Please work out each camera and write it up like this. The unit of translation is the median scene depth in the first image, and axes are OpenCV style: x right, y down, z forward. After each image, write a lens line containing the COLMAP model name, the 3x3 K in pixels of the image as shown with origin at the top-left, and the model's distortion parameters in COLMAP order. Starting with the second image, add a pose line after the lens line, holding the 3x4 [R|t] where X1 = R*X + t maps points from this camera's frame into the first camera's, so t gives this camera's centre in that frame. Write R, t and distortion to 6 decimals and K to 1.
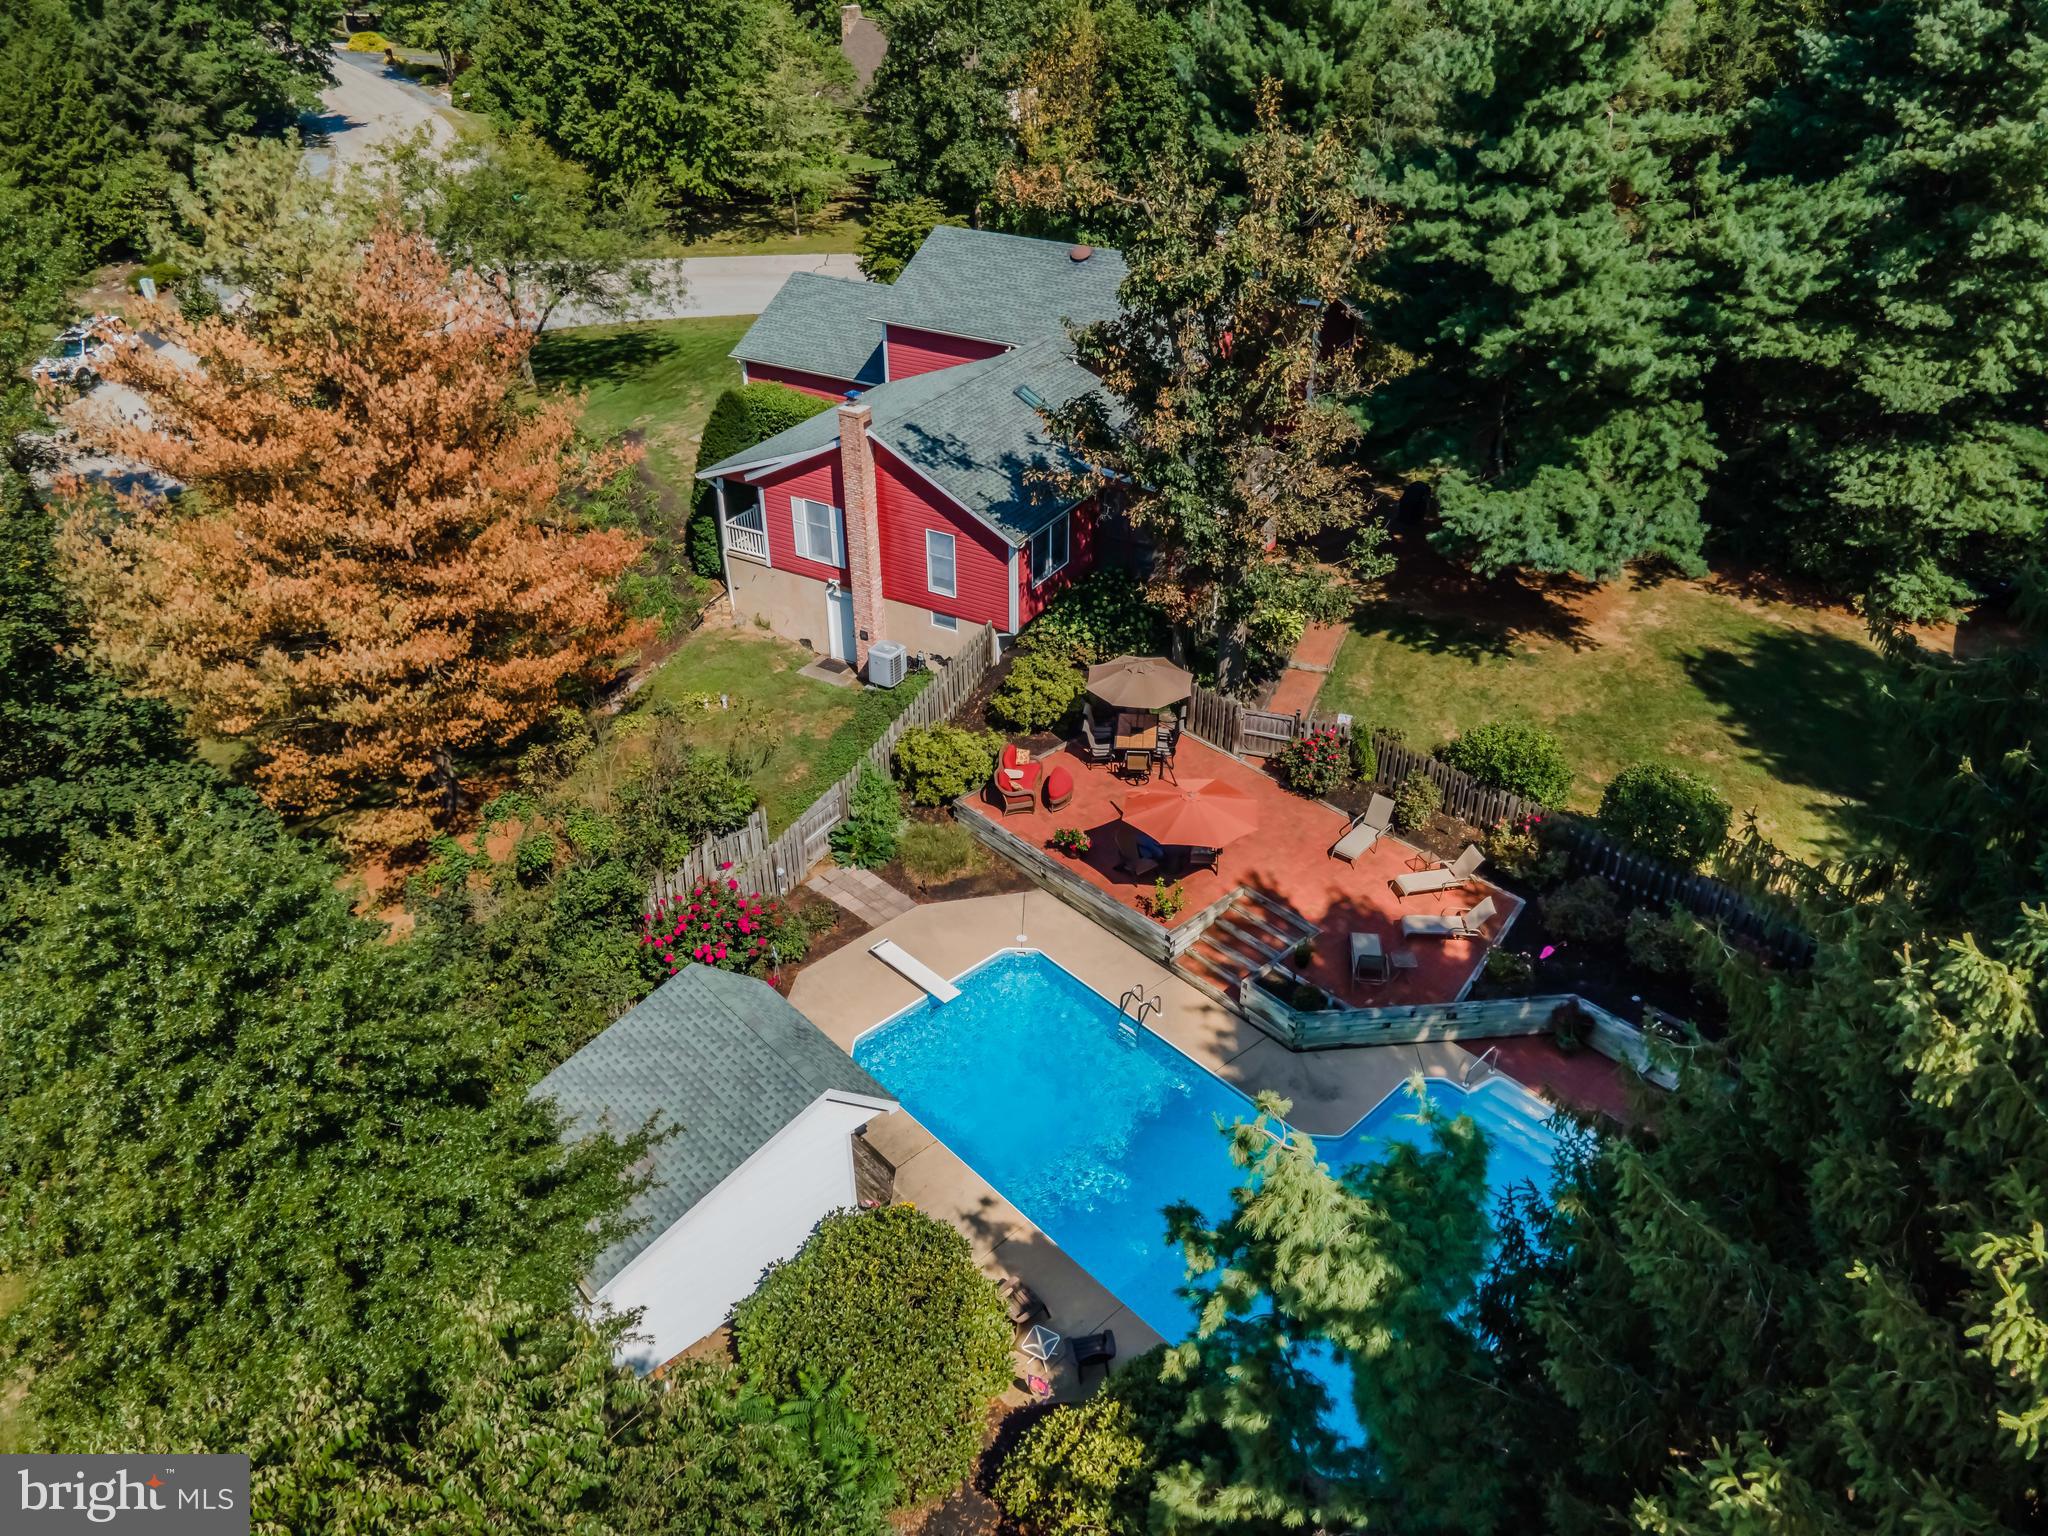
lens RADIAL K [[1484.4, 0, 1029.1], [0, 1484.4, 750.8], [0, 0, 1]] dist [0.038853, 0.013035]
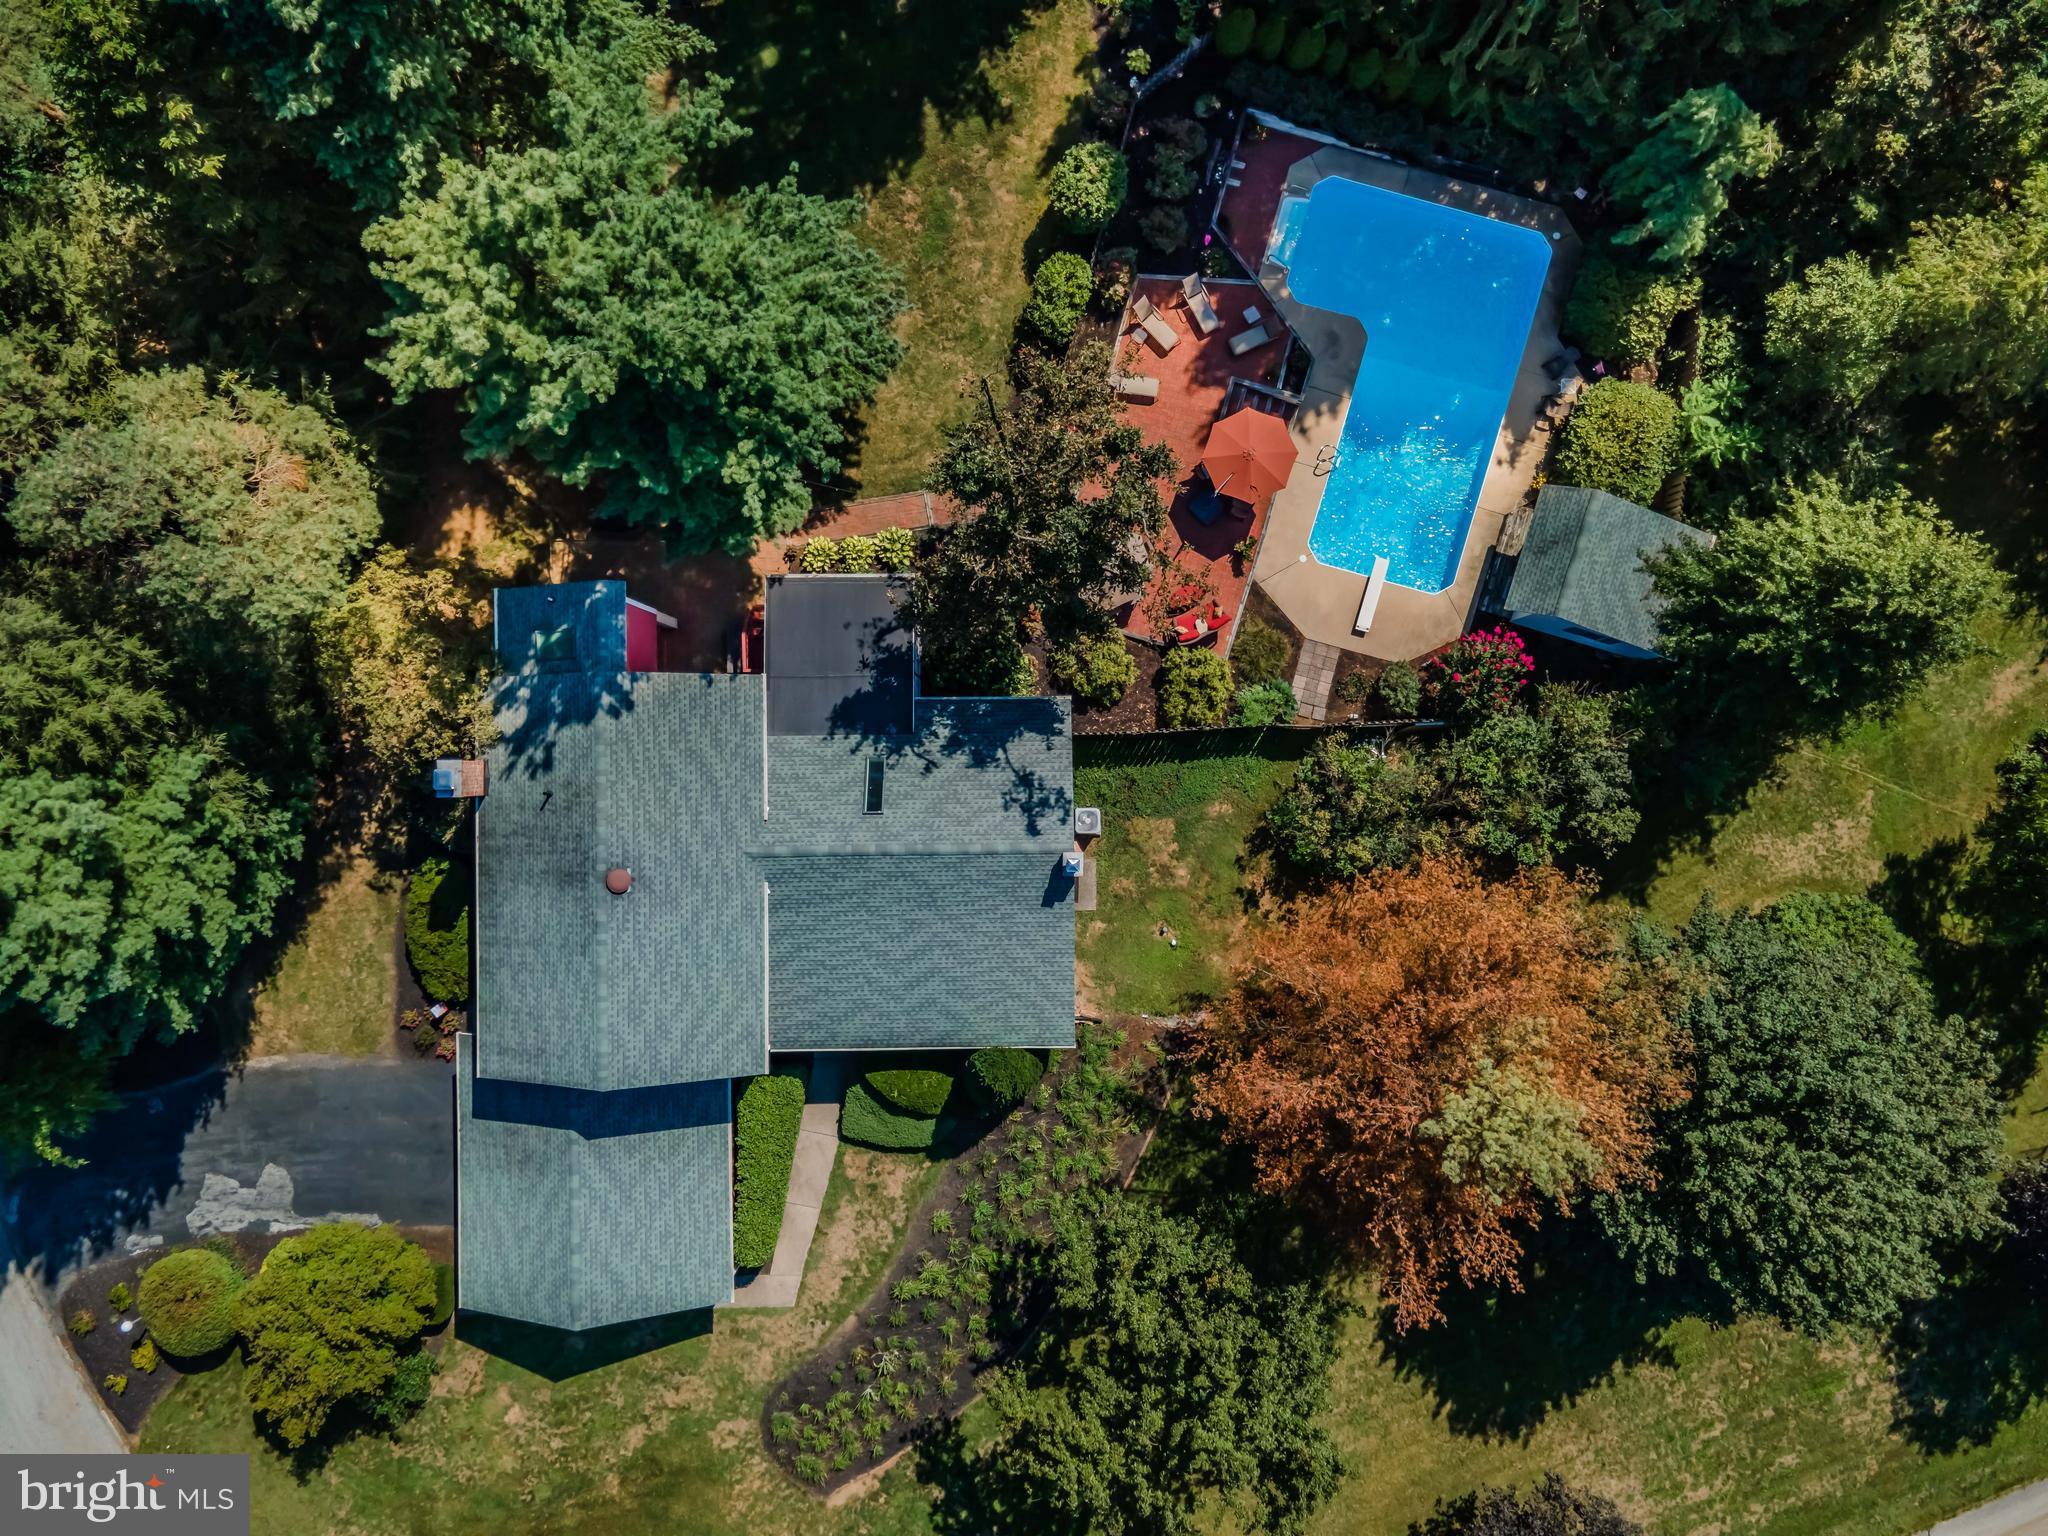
lens RADIAL K [[1484.4, 0, 1003.6], [0, 1484.4, 755.0], [0, 0, 1]] dist [0.038853, 0.013035]
pose [[-0.512406, -0.858608, 0.015257, -0.036415], [0.466310, -0.263281, 0.844535, -1.149996], [-0.721107, 0.439859, 0.535284, 0.410209]]
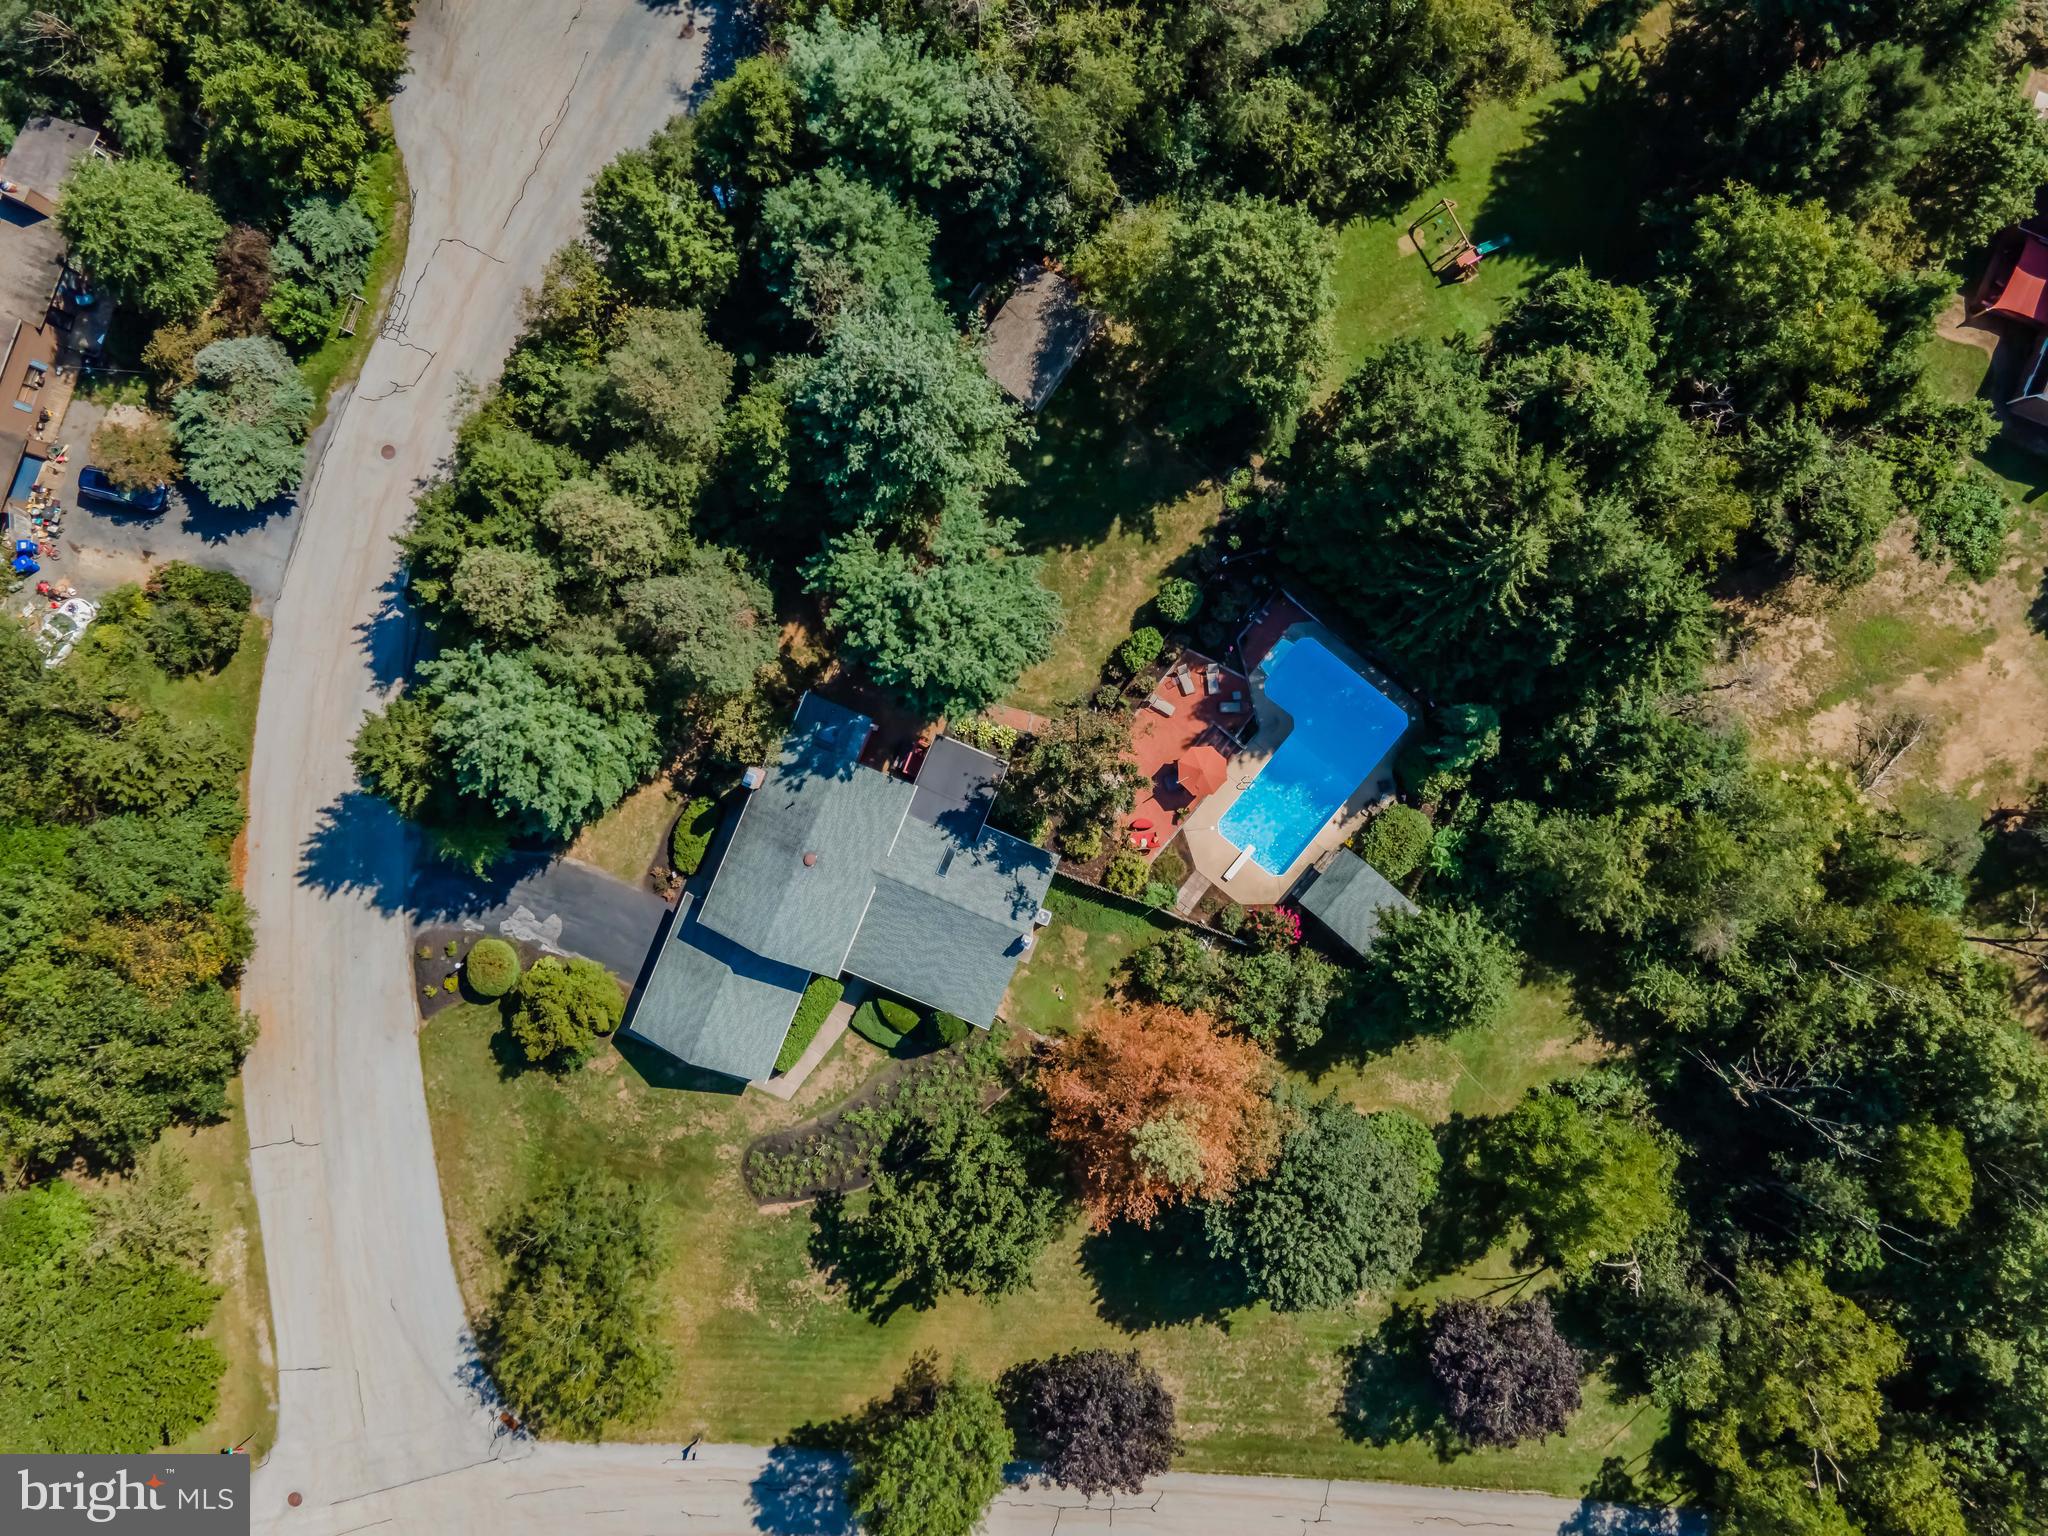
lens RADIAL K [[1484.4, 0, 1003.1], [0, 1484.4, 734.6], [0, 0, 1]] dist [0.038853, 0.013035]
pose [[-0.133137, -0.990990, 0.014632, 0.149060], [0.533100, -0.059159, 0.843982, -1.996036], [-0.835511, 0.120165, 0.536173, -0.139255]]
